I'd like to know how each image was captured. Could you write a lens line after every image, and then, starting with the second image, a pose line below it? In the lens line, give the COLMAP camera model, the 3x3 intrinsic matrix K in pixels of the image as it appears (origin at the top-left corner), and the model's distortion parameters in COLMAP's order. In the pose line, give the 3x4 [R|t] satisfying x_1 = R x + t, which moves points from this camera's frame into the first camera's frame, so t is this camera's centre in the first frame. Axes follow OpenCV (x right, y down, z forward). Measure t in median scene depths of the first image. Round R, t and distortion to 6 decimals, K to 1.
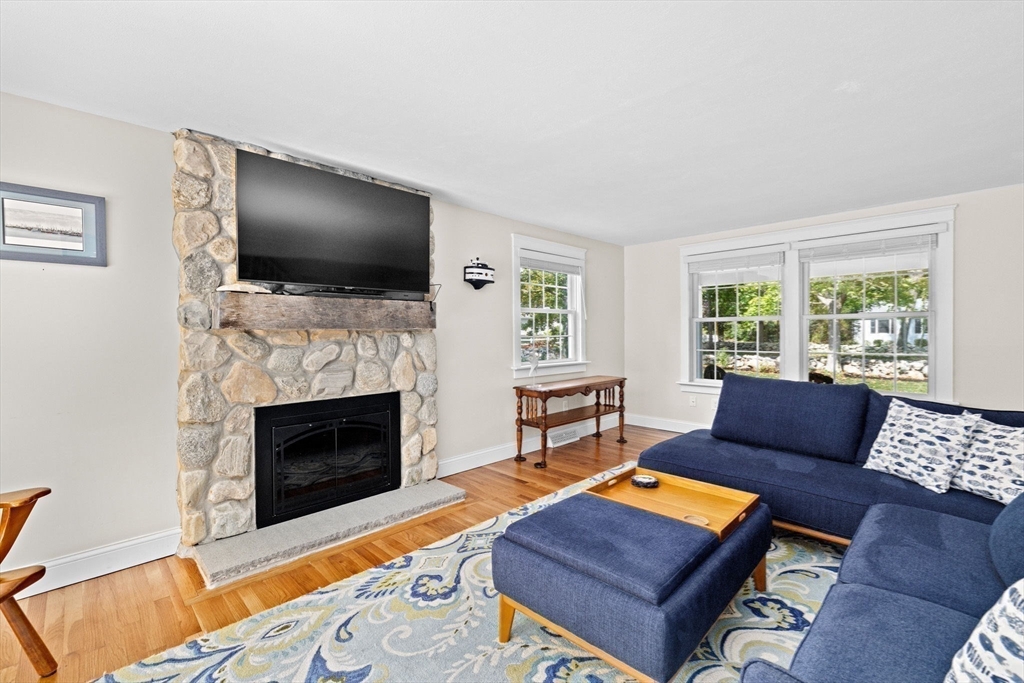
lens RADIAL K [[439.7, 0, 507.0], [0, 439.7, 339.3], [0, 0, 1]] dist [0.002250, 0.000843]
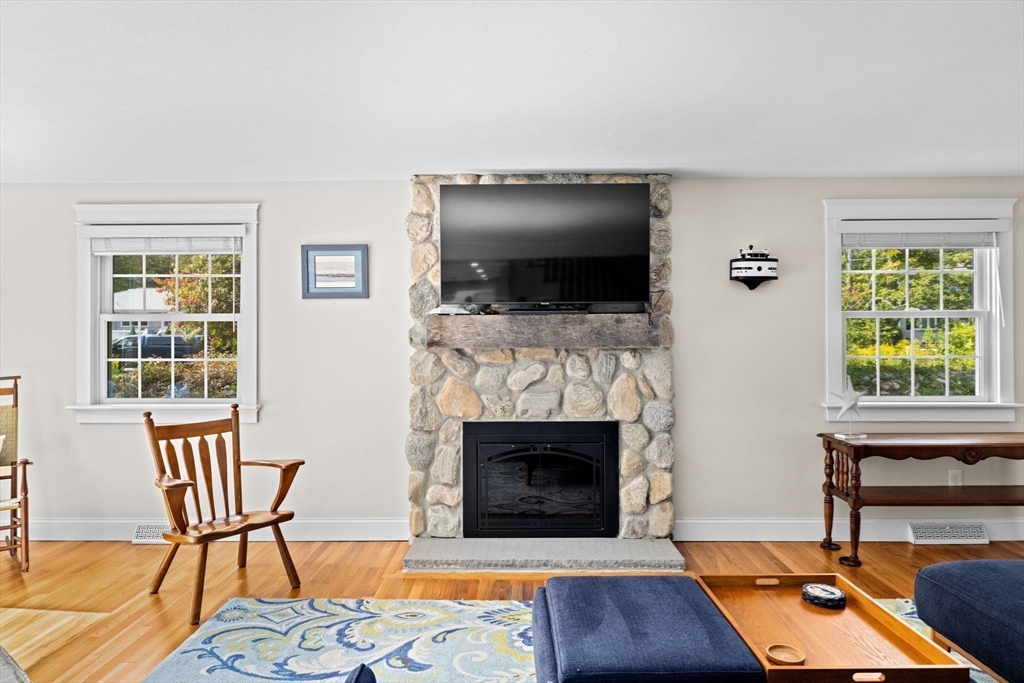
lens RADIAL K [[619.0, 0, 512.0], [0, 619.0, 341.5], [0, 0, 1]] dist [0.002501, 0.001749]
pose [[0.704923, 0.006638, -0.709253, 0.518682], [-0.011772, 0.999928, -0.002342, -0.032862], [0.709186, 0.010000, 0.704950, 0.031467]]
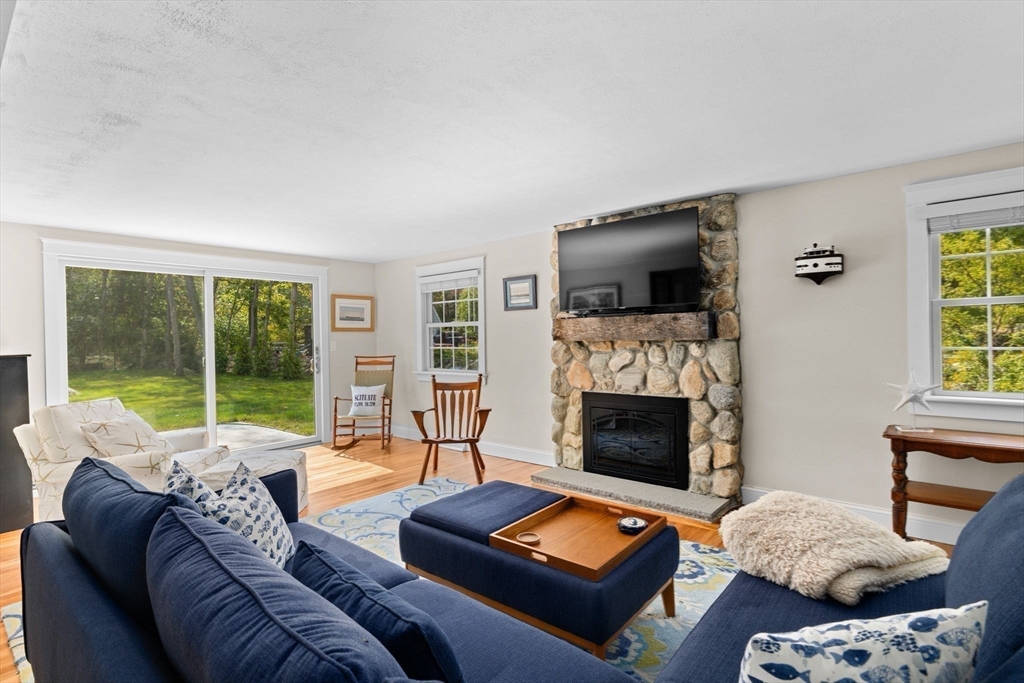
lens RADIAL K [[491.7, 0, 517.4], [0, 491.7, 340.2], [0, 0, 1]] dist [-0.000923, 0.000083]
pose [[0.095781, 0.013022, -0.995317, 1.023263], [0.002961, 0.999906, 0.013367, -0.043575], [0.995398, -0.004227, 0.095733, 0.564819]]
